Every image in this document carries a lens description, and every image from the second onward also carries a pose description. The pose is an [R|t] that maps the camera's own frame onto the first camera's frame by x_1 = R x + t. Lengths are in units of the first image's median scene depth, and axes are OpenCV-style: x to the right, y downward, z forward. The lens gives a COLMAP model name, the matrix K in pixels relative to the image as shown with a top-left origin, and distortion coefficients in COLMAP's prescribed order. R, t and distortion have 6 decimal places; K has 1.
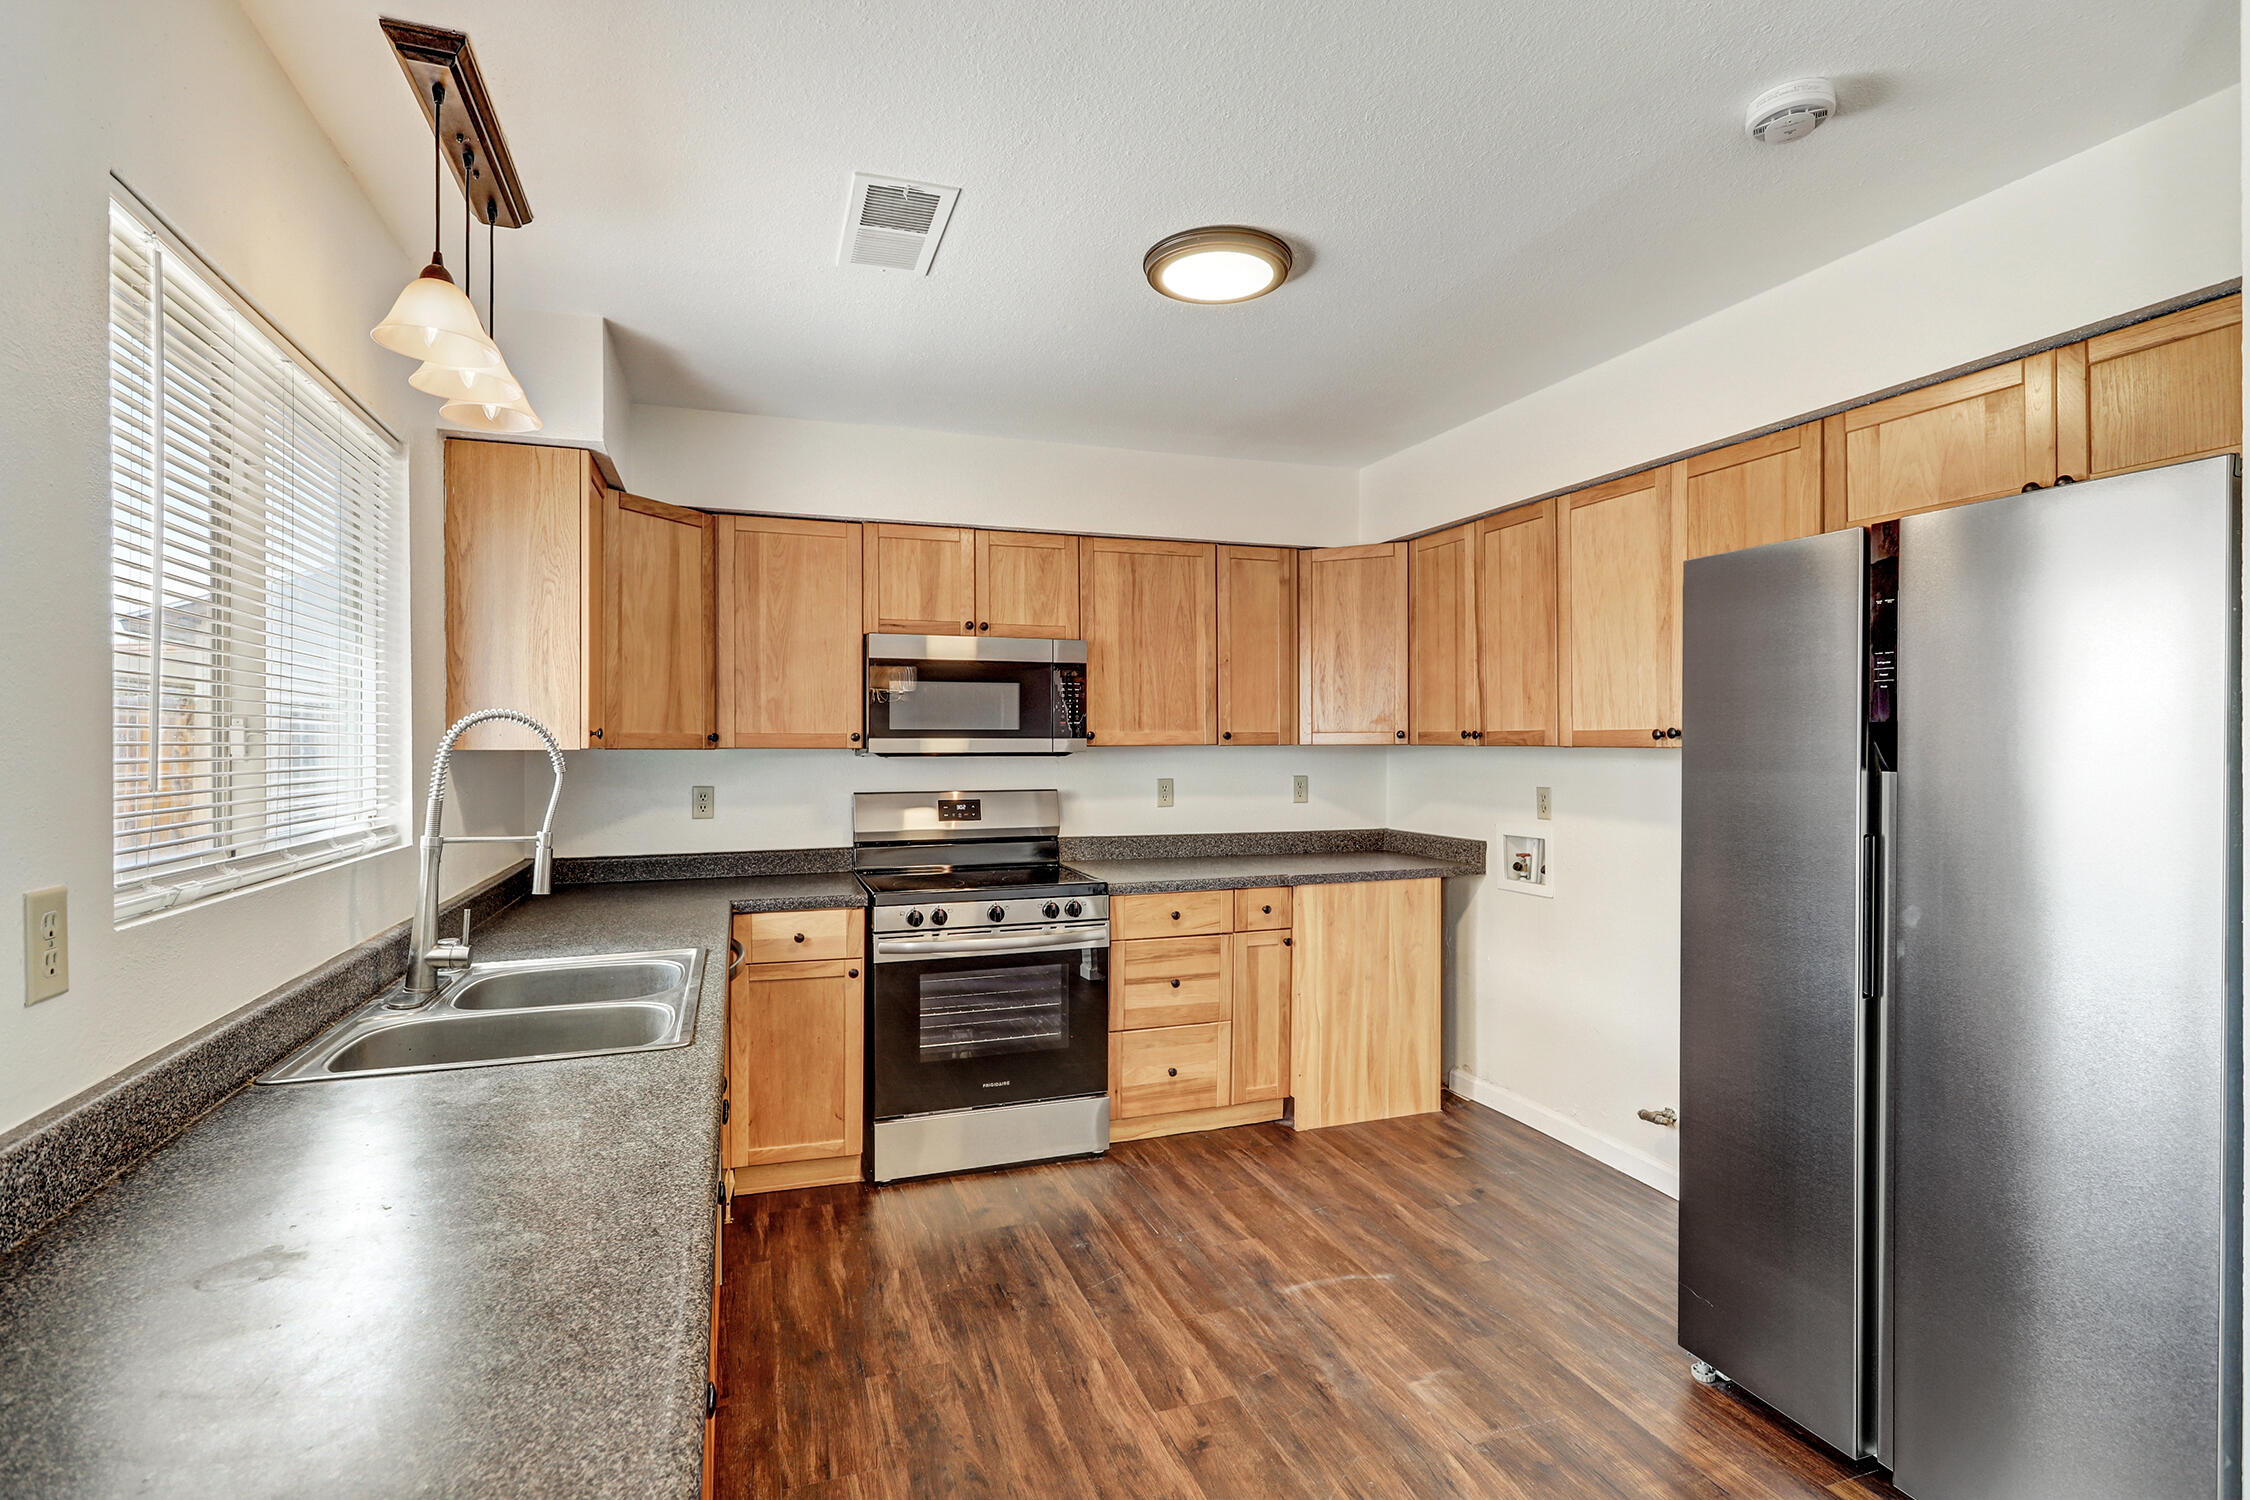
lens RADIAL K [[1070.0, 0, 1116.5], [0, 1070.0, 753.4], [0, 0, 1]] dist [-0.003847, 0.004229]
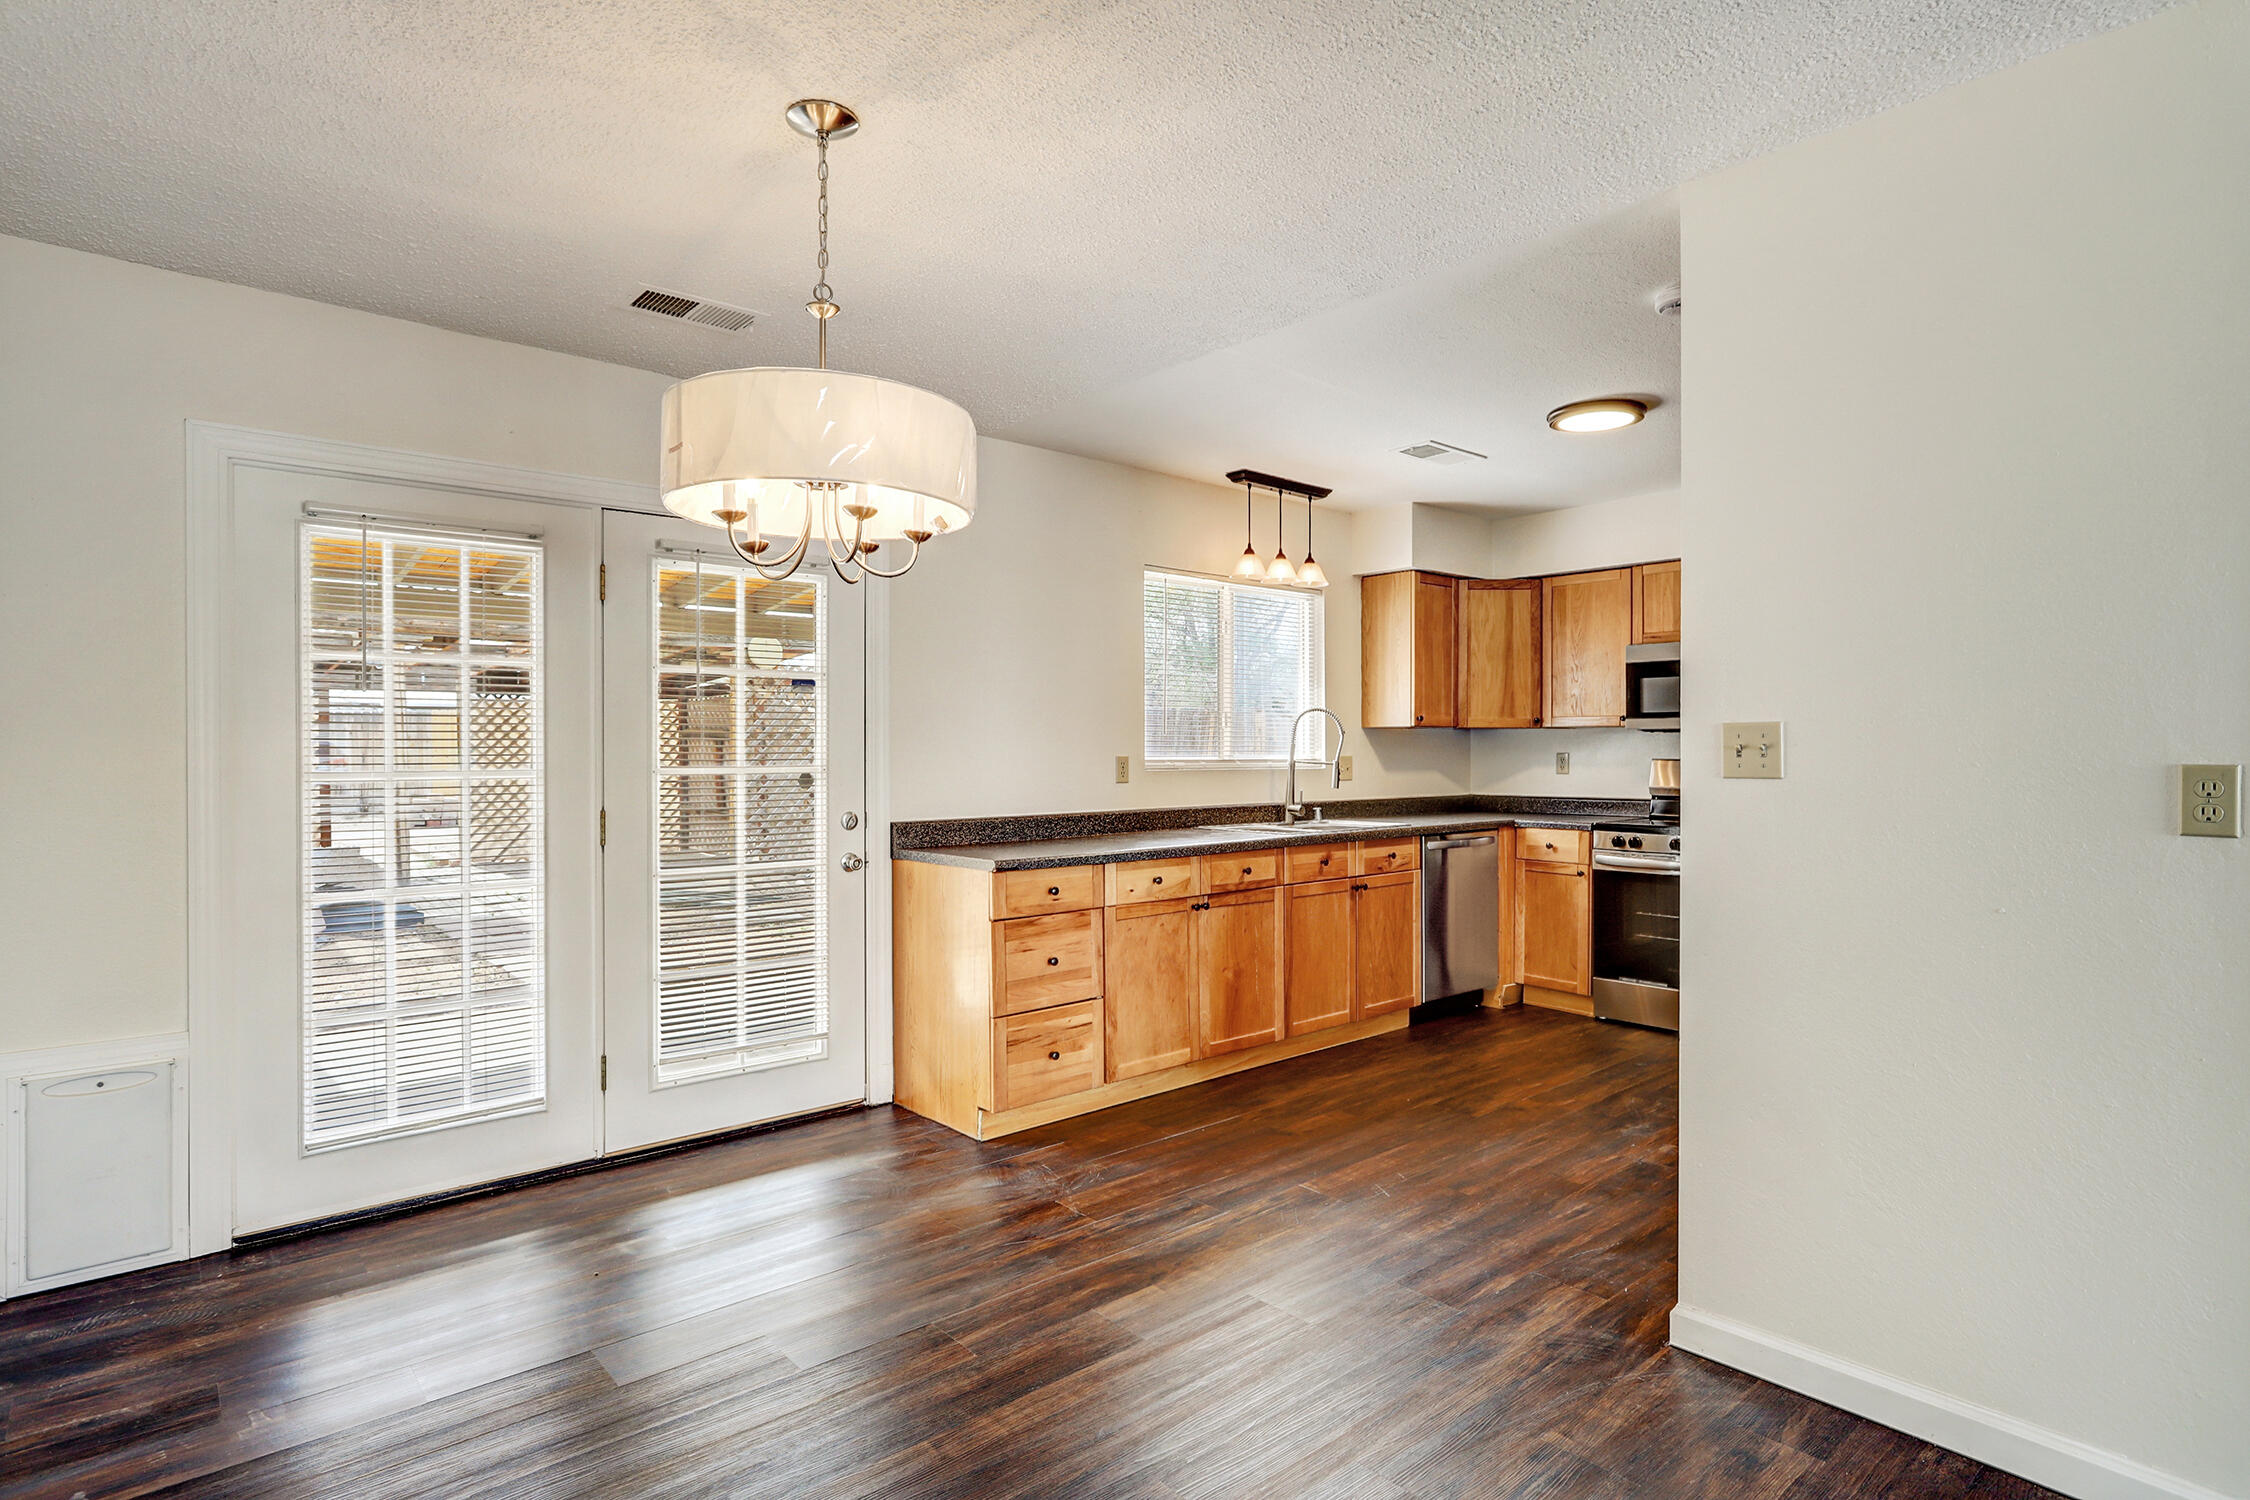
lens RADIAL K [[1150.2, 0, 1110.3], [0, 1150.2, 744.9], [0, 0, 1]] dist [-0.009212, 0.001875]
pose [[0.358044, -0.000798, -0.933705, 0.974021], [-0.008146, 0.999959, -0.003978, 0.033241], [0.933669, 0.009030, 0.358022, -0.194531]]
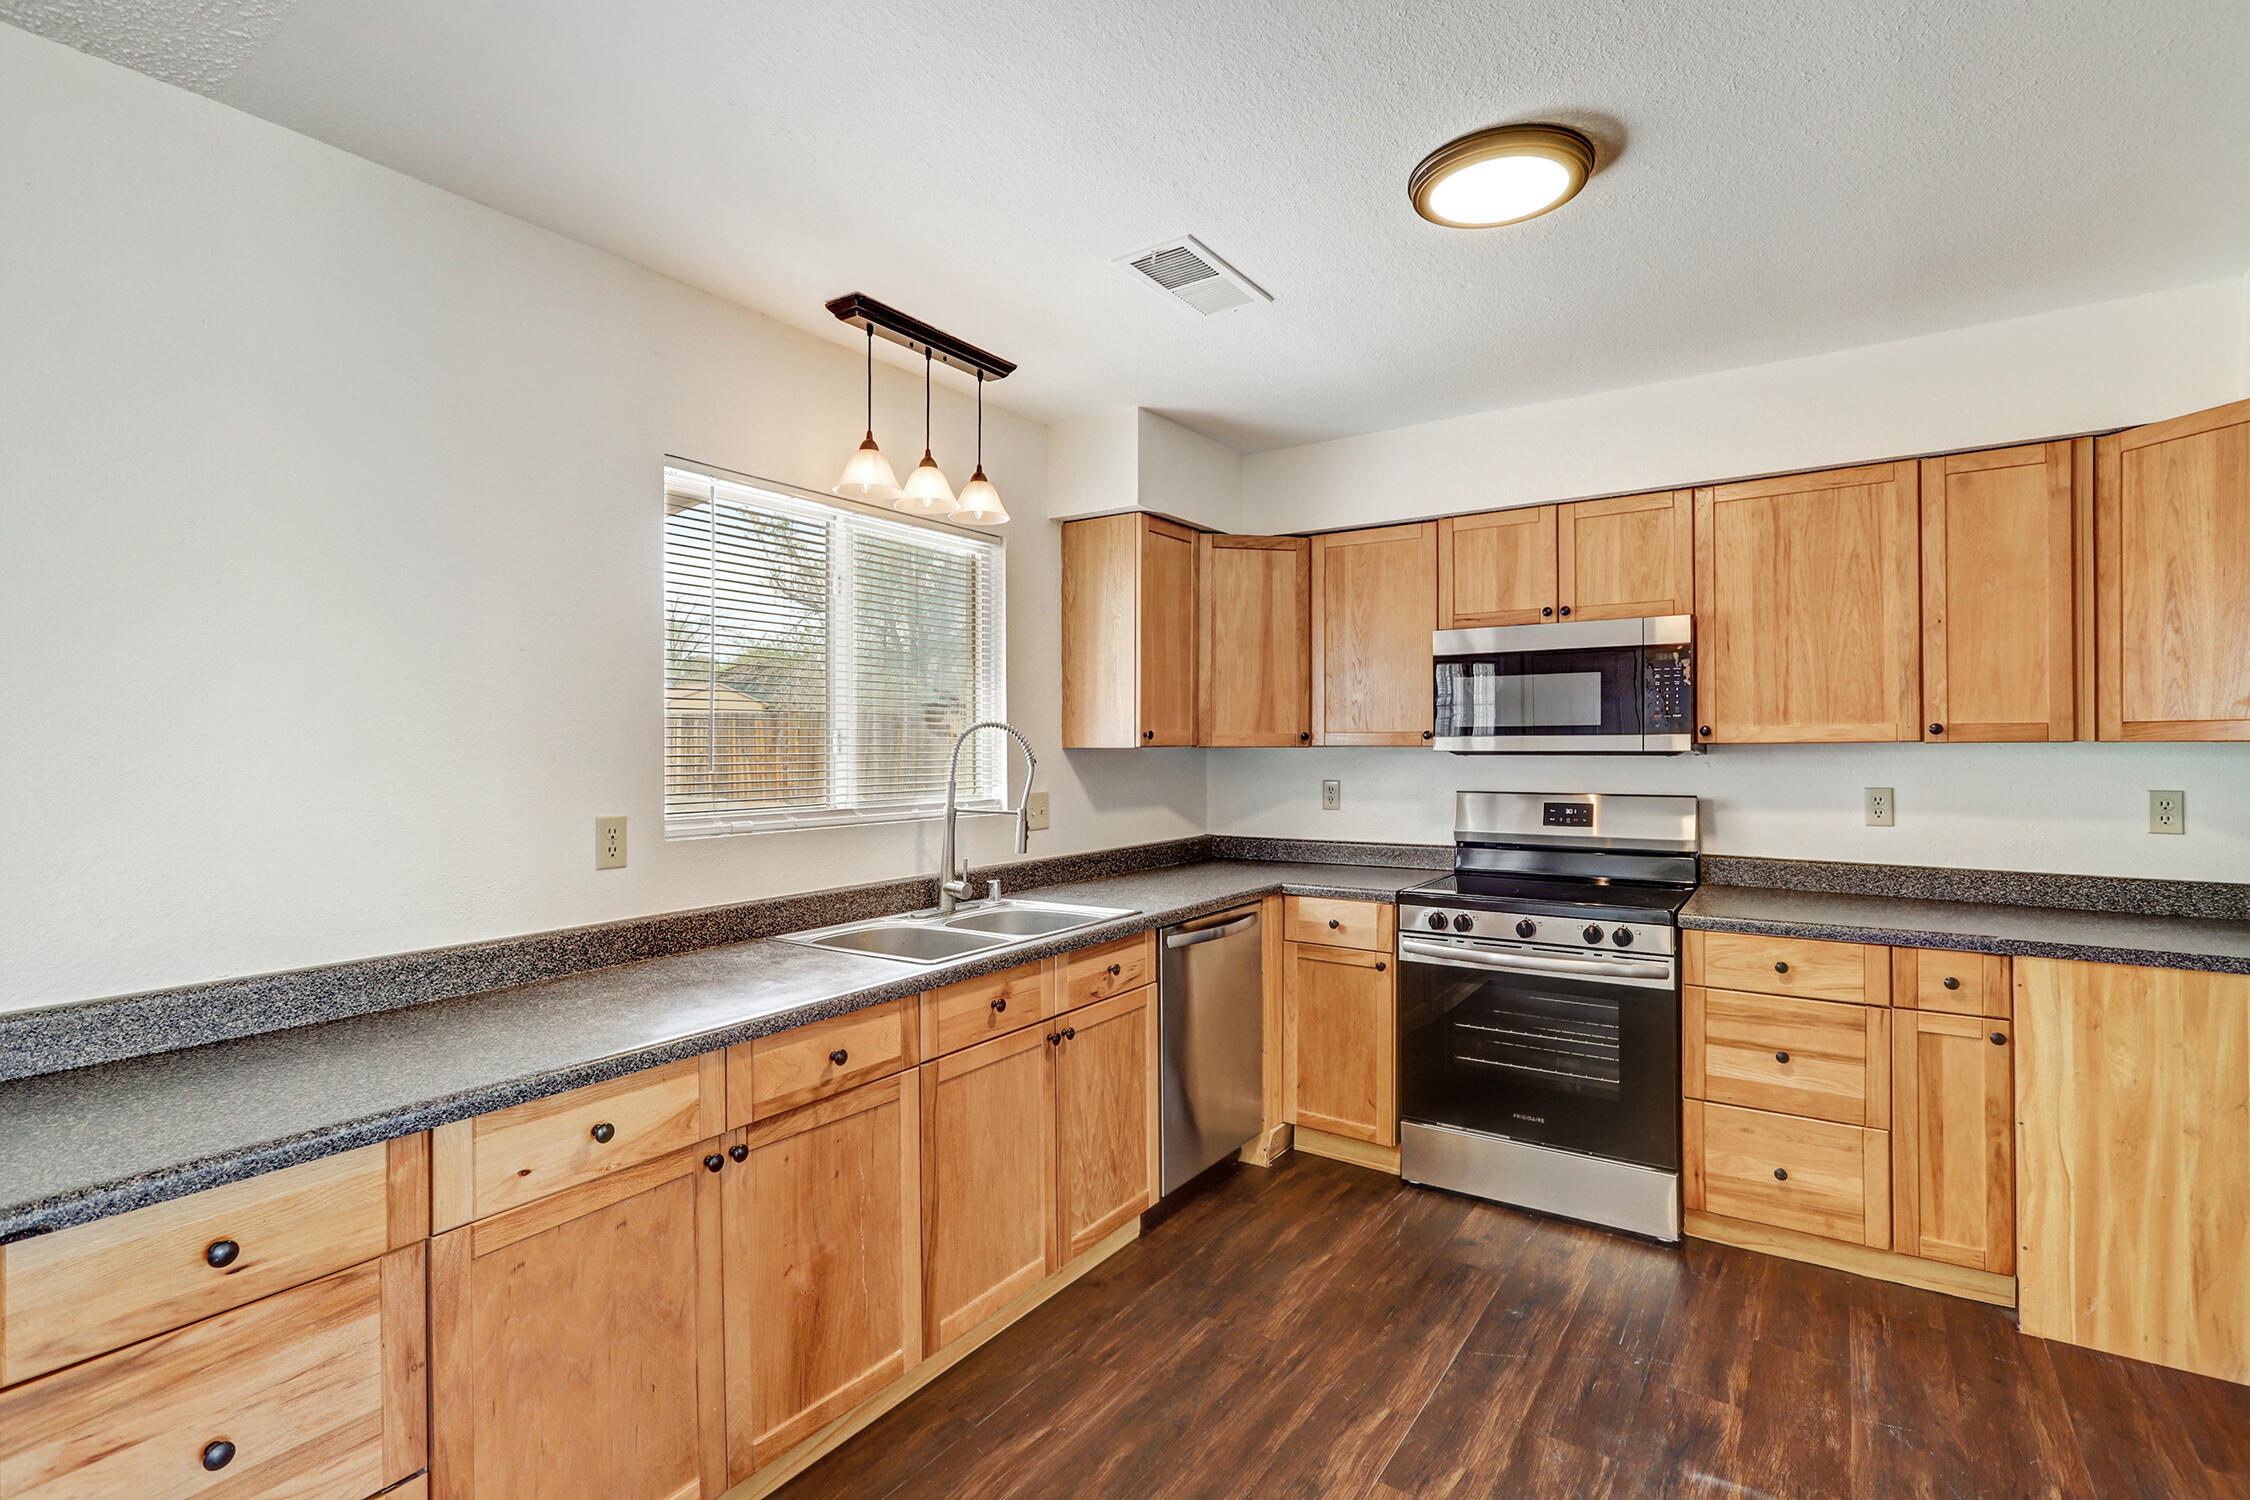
lens RADIAL K [[1070.0, 0, 1114.3], [0, 1070.0, 737.3], [0, 0, 1]] dist [-0.003847, 0.004229]
pose [[0.591544, -0.004748, -0.806259, 0.403500], [-0.003845, 0.999955, -0.008709, -0.003450], [0.806264, 0.008251, 0.591499, 0.176266]]
